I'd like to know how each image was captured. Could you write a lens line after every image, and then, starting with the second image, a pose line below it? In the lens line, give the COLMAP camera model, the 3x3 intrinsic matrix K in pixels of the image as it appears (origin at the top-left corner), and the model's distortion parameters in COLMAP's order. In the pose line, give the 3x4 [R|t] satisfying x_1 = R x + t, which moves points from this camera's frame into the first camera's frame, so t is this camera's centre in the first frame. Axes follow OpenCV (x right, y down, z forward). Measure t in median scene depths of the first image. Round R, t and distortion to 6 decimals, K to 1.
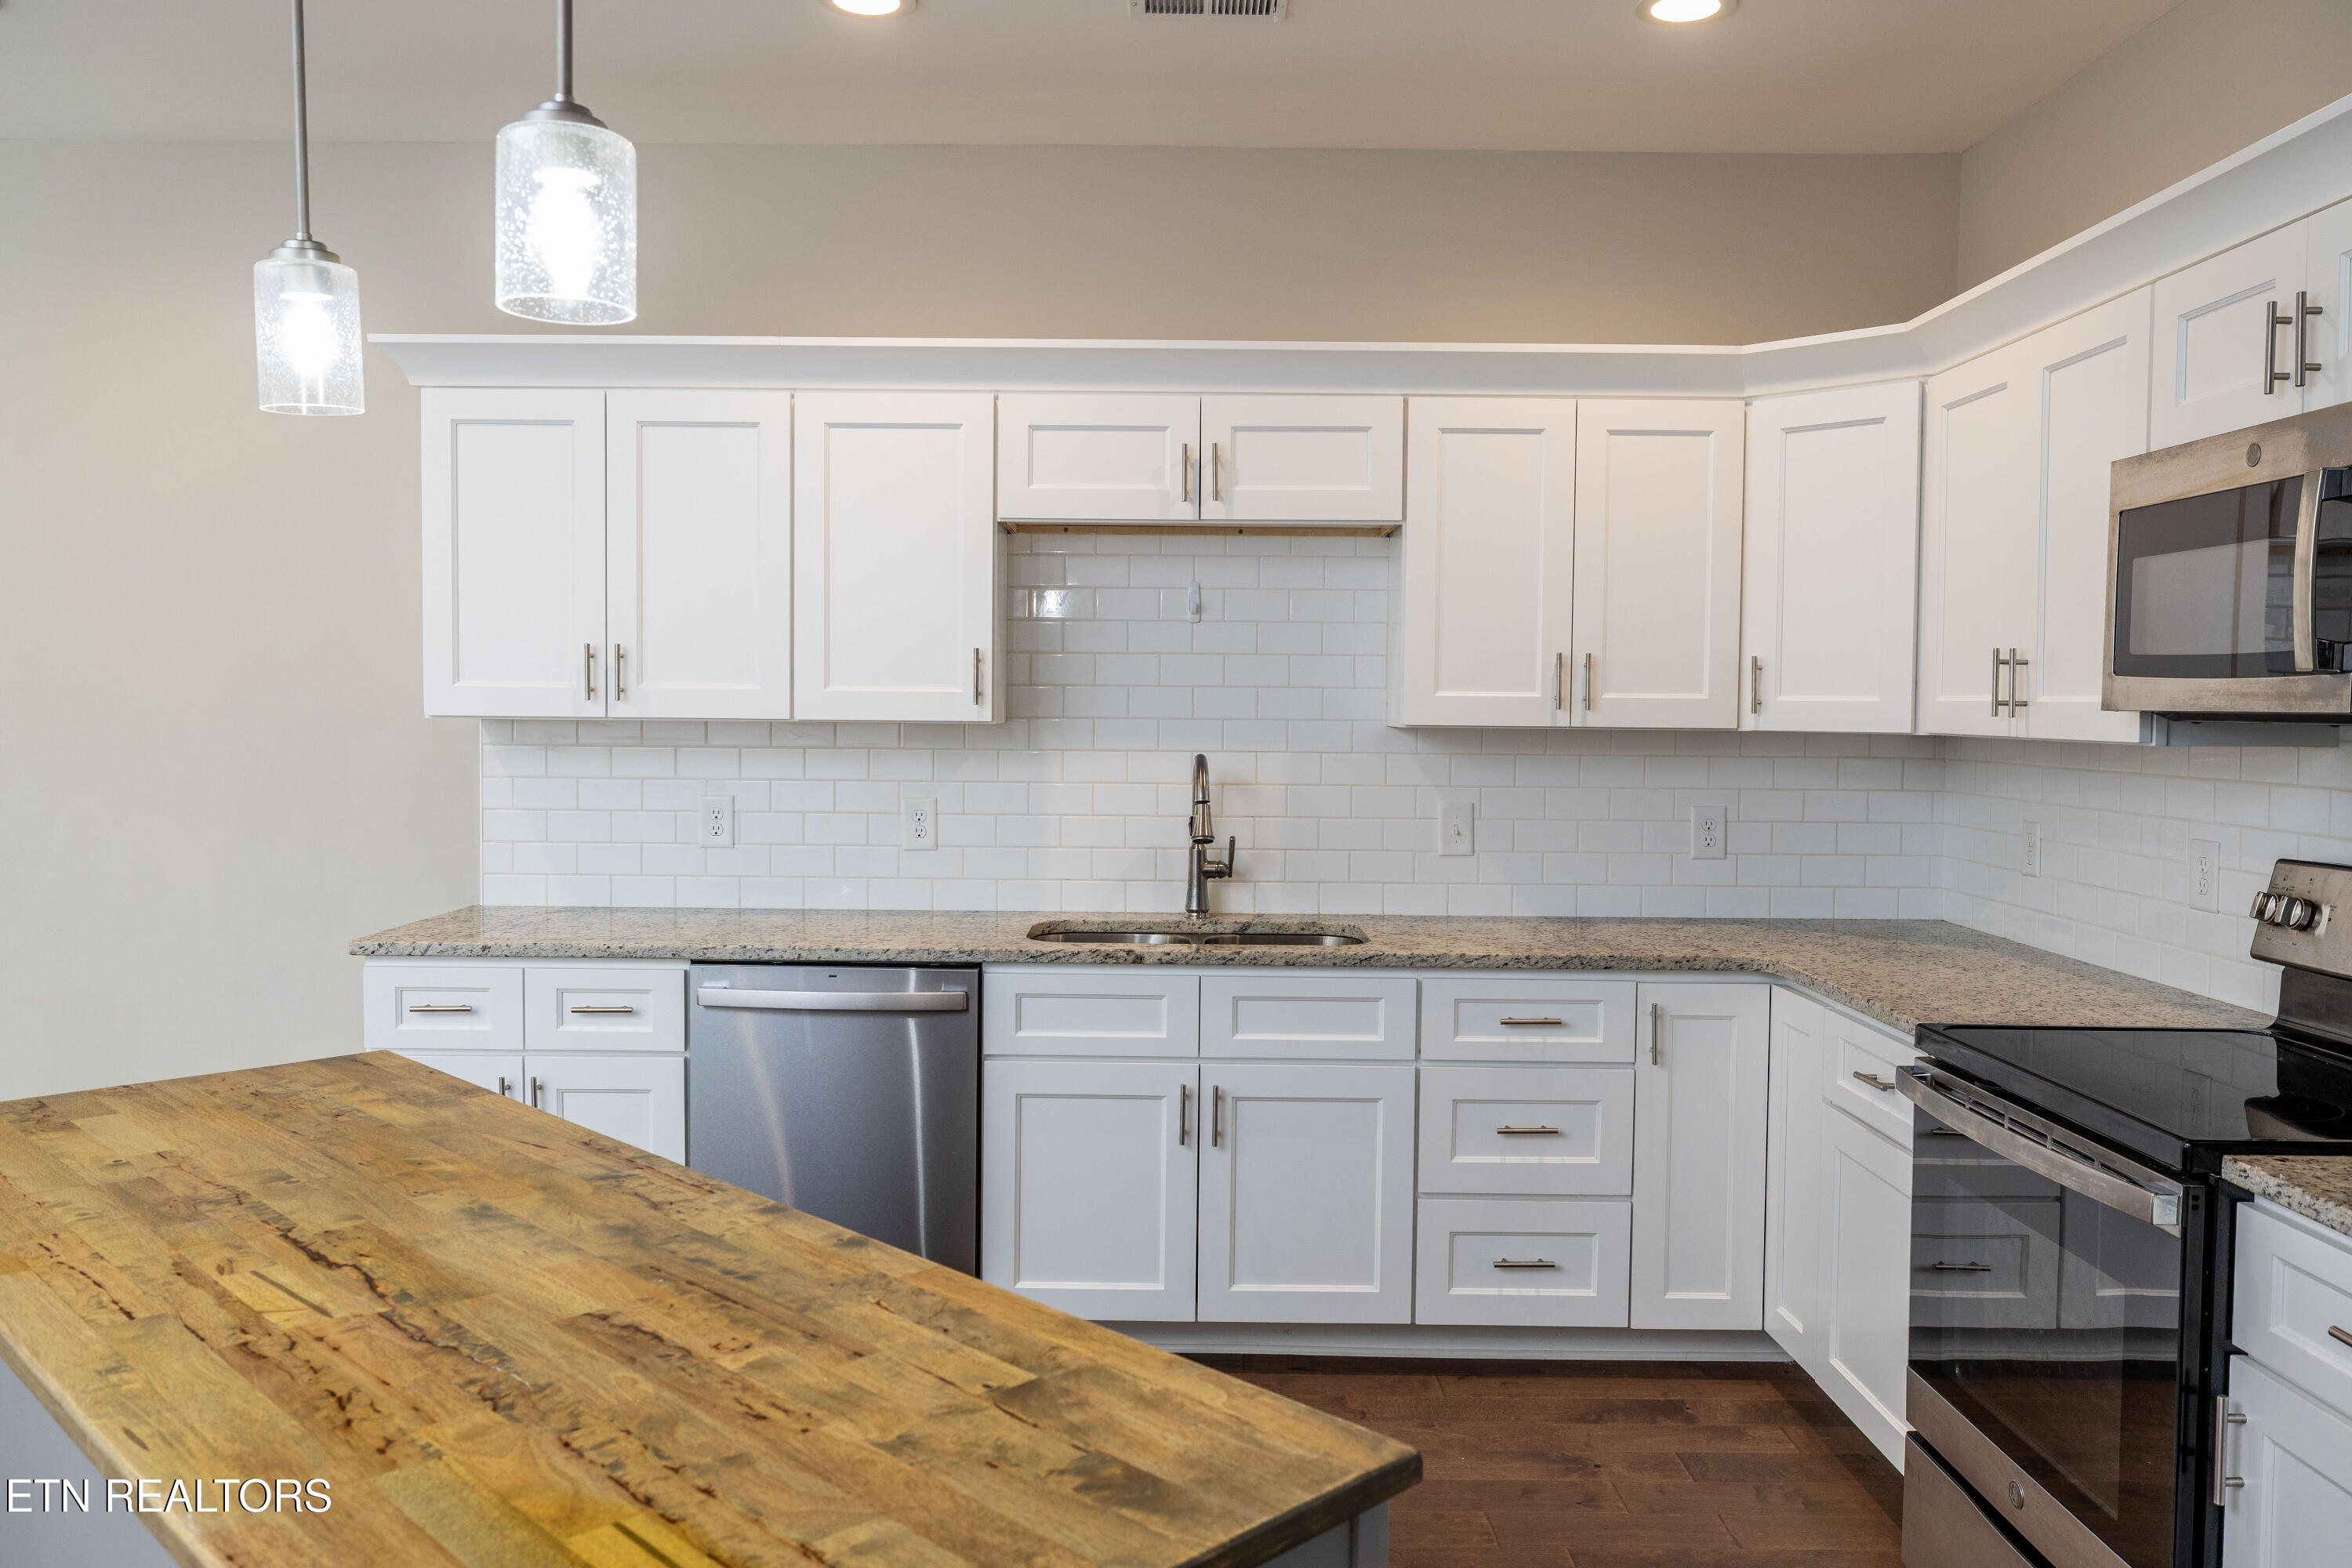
lens RADIAL K [[1759.6, 0, 1176.0], [0, 1759.6, 784.0], [0, 0, 1]] dist [-0.000771, -0.002803]
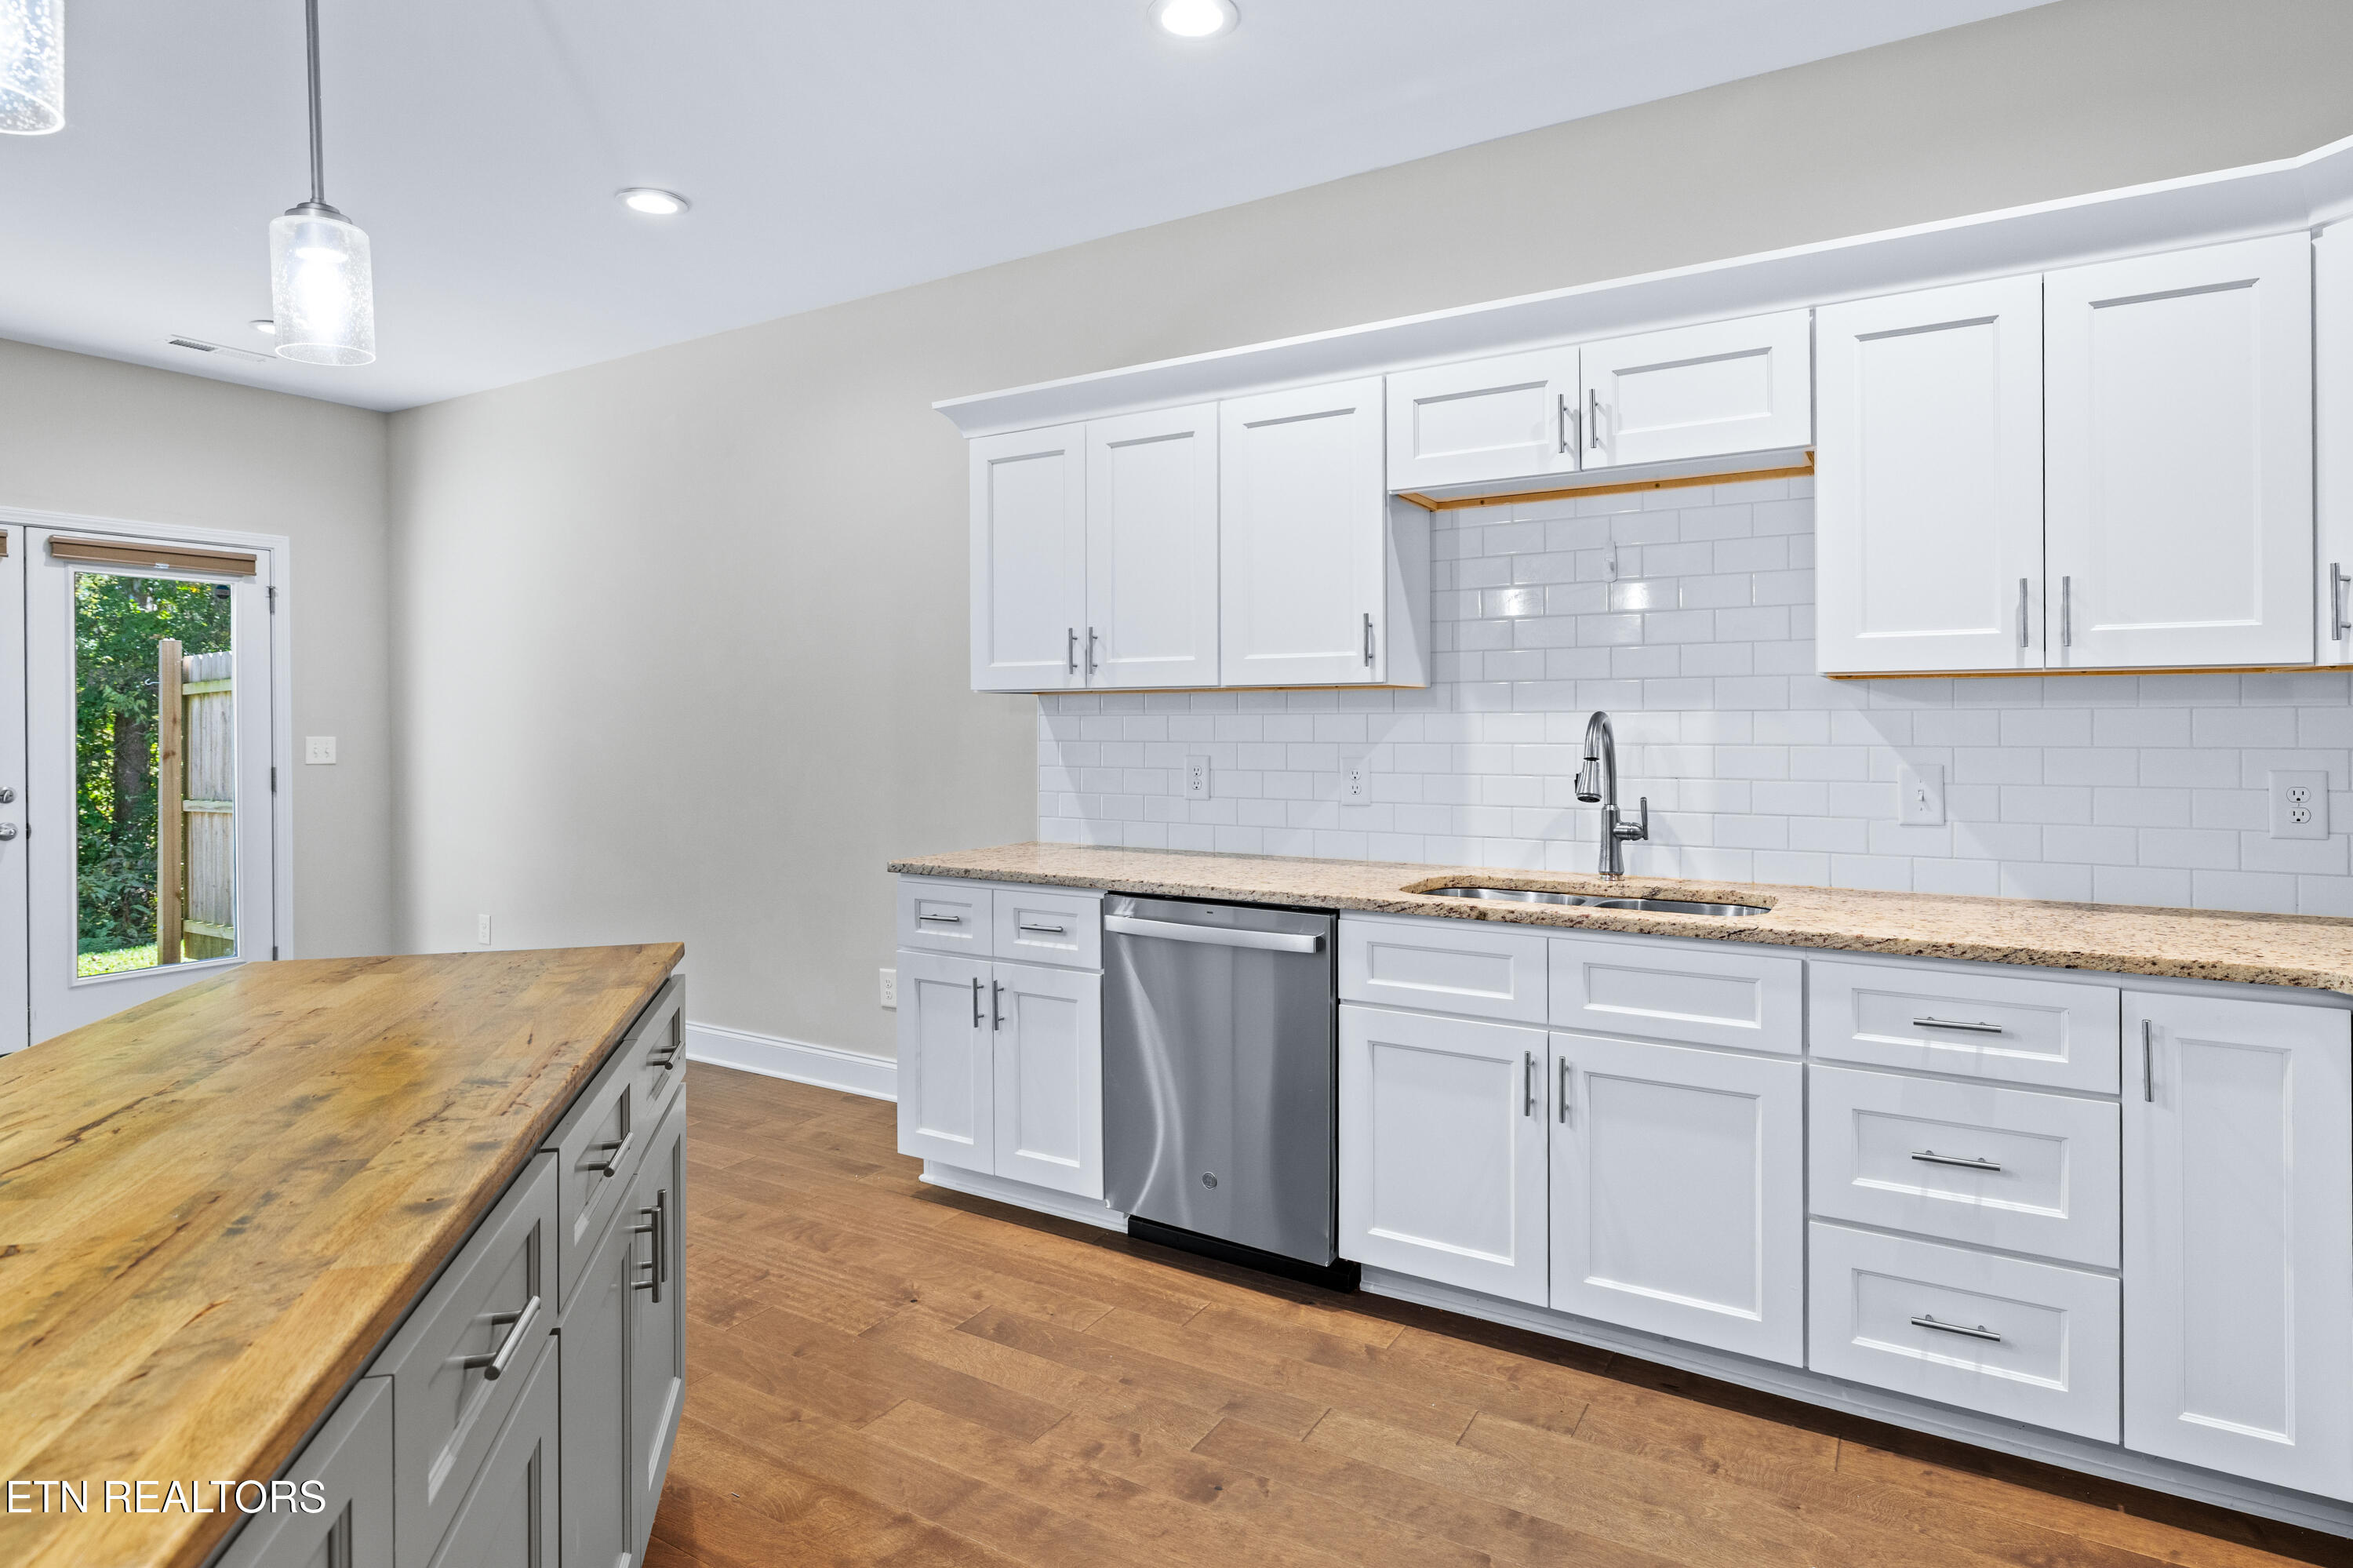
lens RADIAL K [[1265.5, 0, 1171.1], [0, 1265.5, 722.6], [0, 0, 1]] dist [-0.001770, -0.000063]
pose [[0.853542, -0.012268, -0.520880, 0.195918], [-0.012541, 0.998949, -0.044078, 0.025609], [0.520874, 0.044155, 0.852491, 0.306246]]
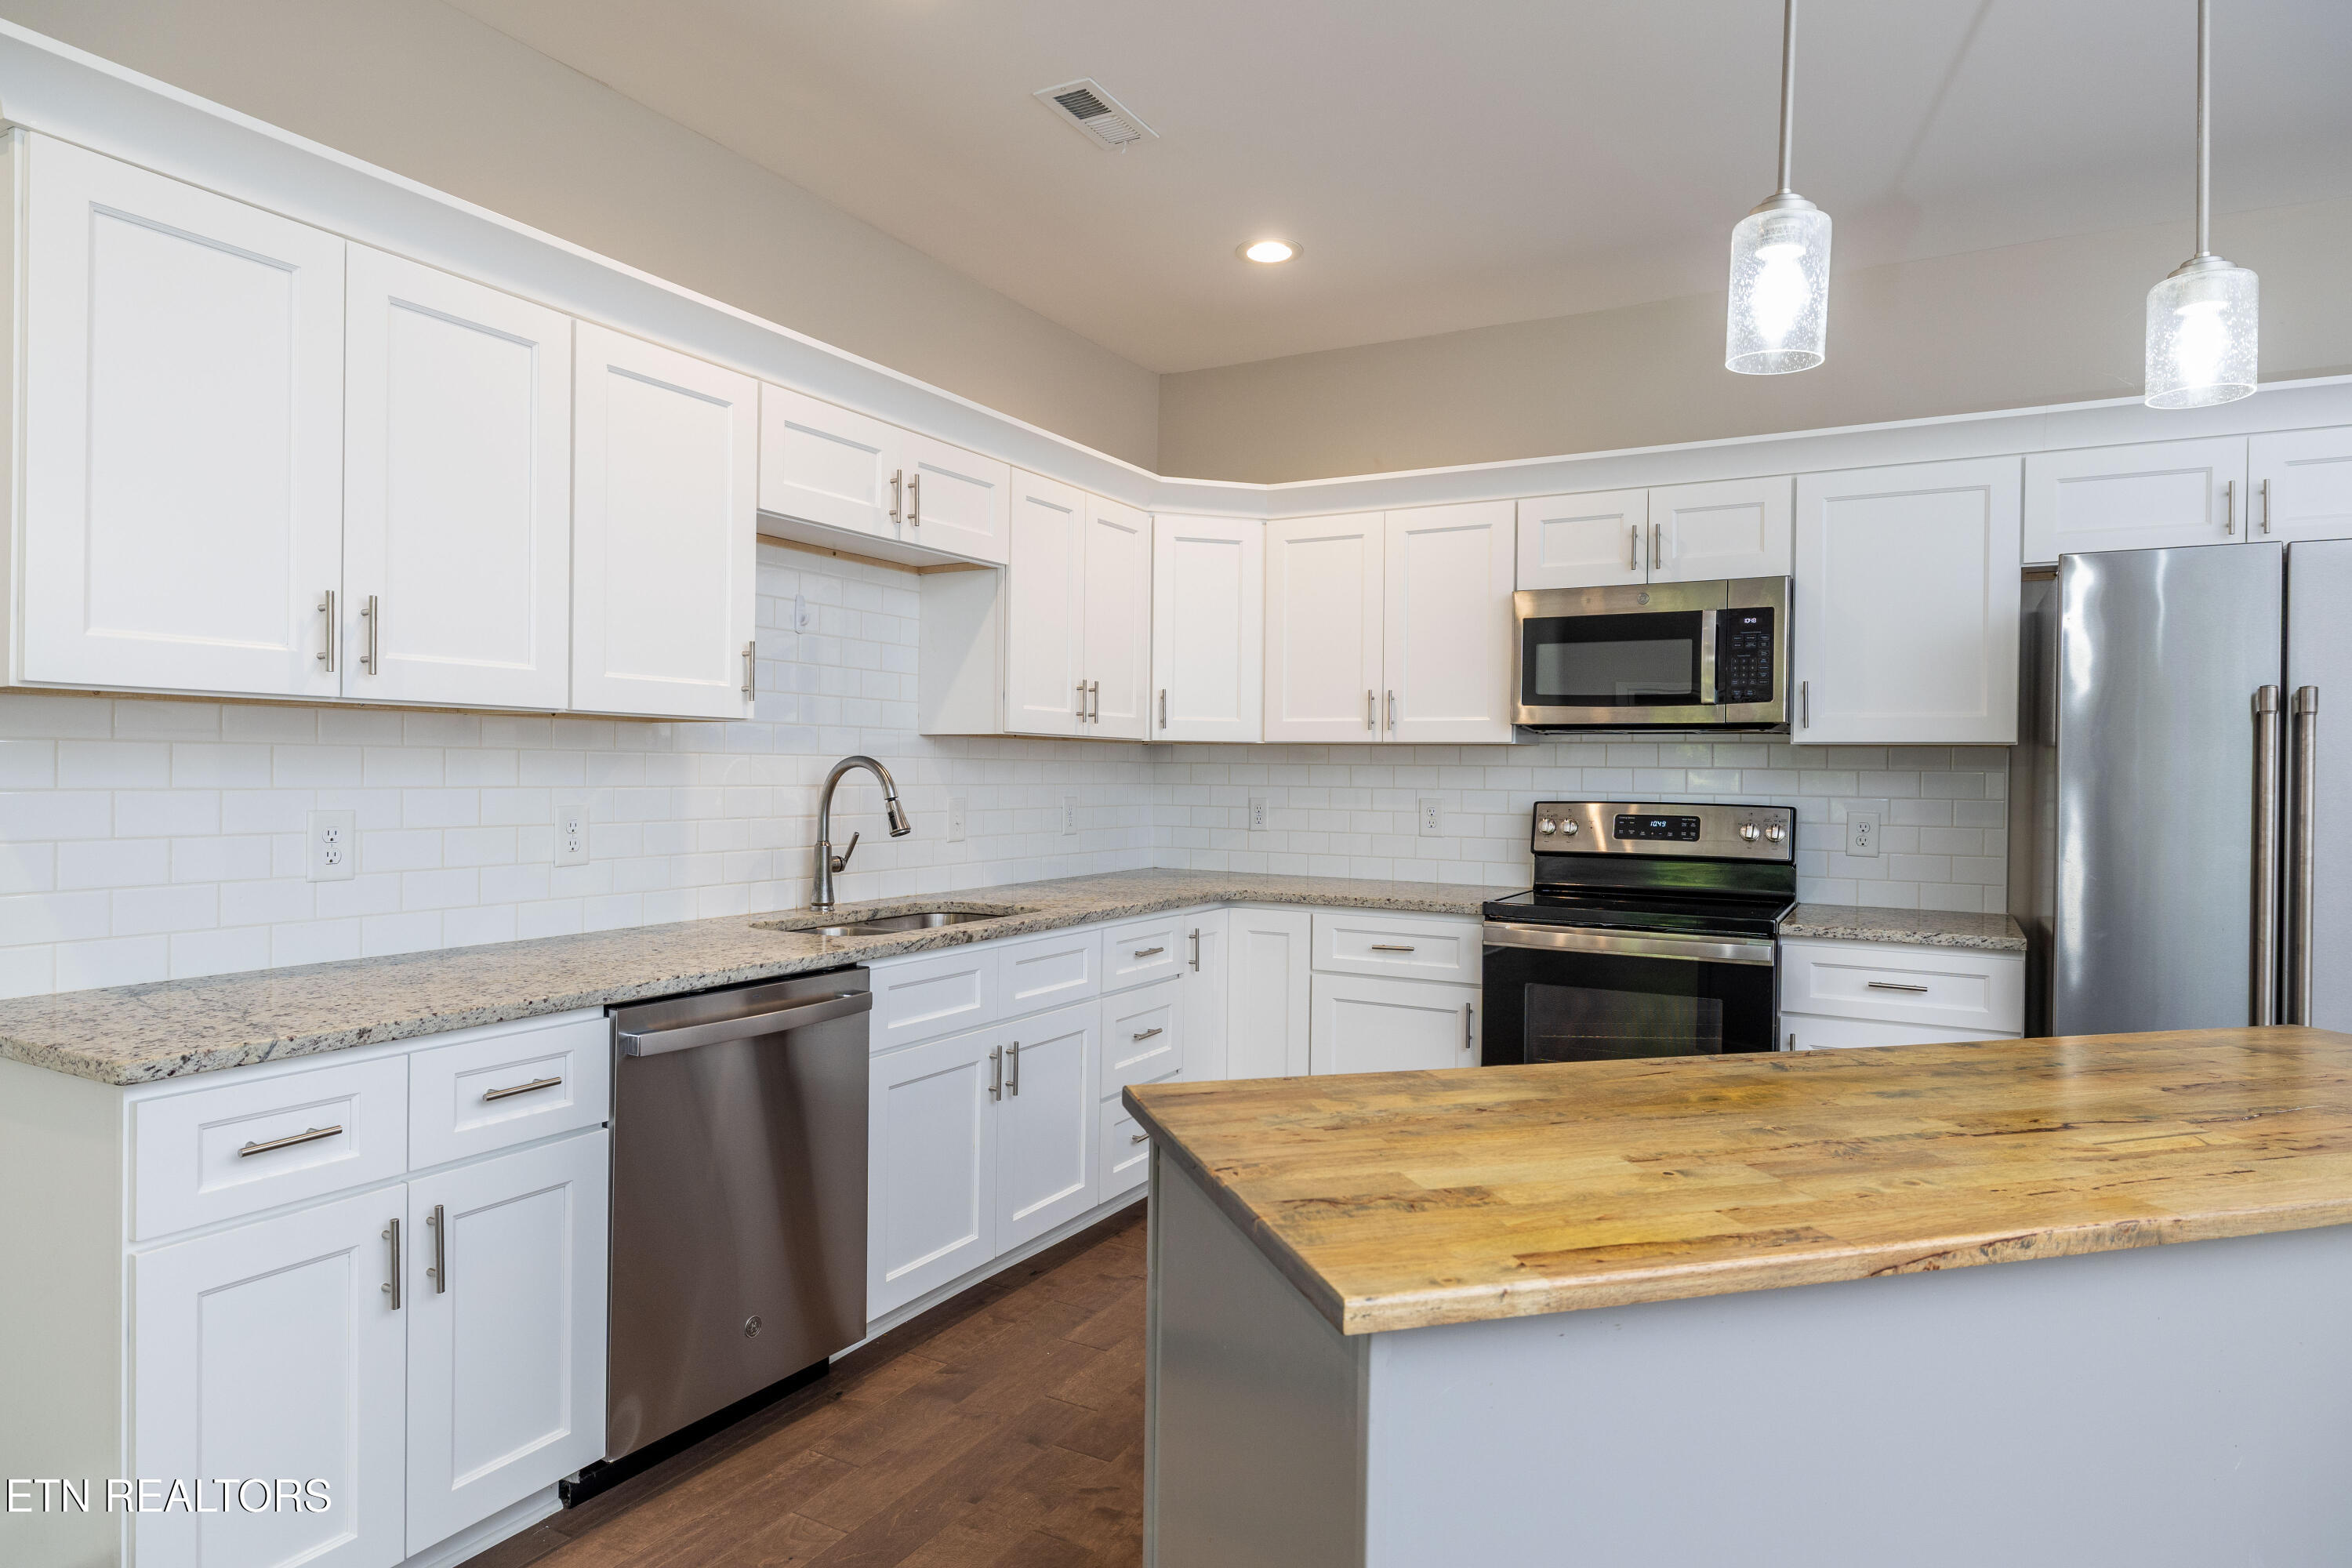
lens RADIAL K [[1352.6, 0, 1176.0], [0, 1352.6, 784.0], [0, 0, 1]] dist [0.002136, 0.000272]
pose [[0.480775, -0.012689, 0.876752, -0.687916], [0.034926, 0.999379, -0.004689, 0.012347], [-0.876148, 0.032876, 0.480919, 0.476880]]
